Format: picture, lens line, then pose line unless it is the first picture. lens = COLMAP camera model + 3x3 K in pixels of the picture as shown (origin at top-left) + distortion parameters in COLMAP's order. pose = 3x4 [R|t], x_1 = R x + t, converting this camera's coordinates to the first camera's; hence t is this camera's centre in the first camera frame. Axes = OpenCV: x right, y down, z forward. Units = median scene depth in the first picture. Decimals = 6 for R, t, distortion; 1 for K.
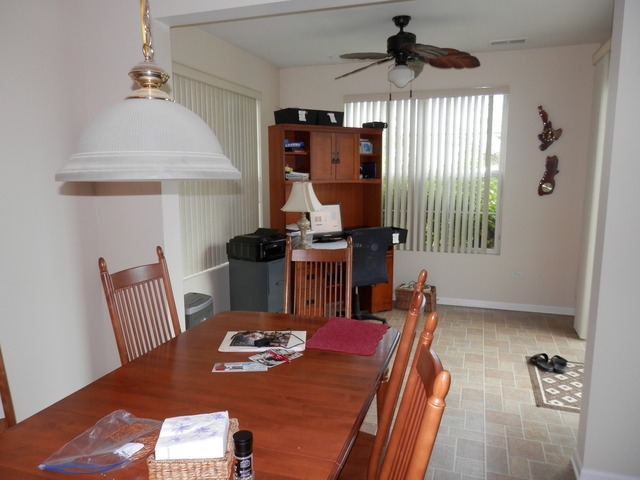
lens RADIAL K [[472.0, 0, 320.0], [0, 472.0, 240.0], [0, 0, 1]] dist [-0.063036, 0.161421]
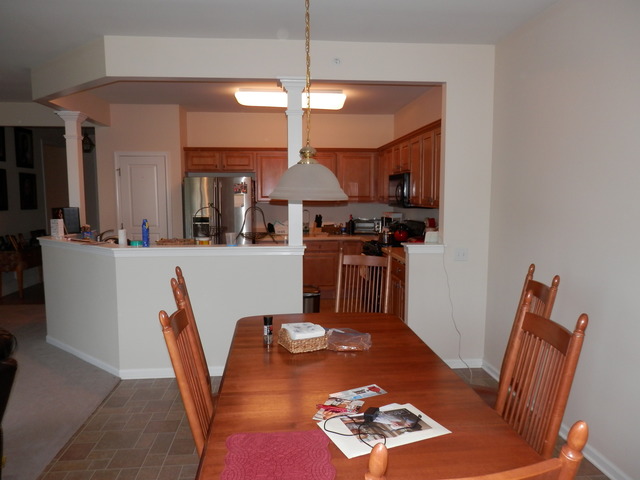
lens RADIAL K [[472.0, 0, 320.0], [0, 472.0, 240.0], [0, 0, 1]] dist [-0.063036, 0.161421]
pose [[-0.914730, 0.040588, -0.402021, 0.109426], [-0.057418, 0.971789, 0.228756, -0.100059], [0.399965, 0.232334, -0.886594, 0.675513]]
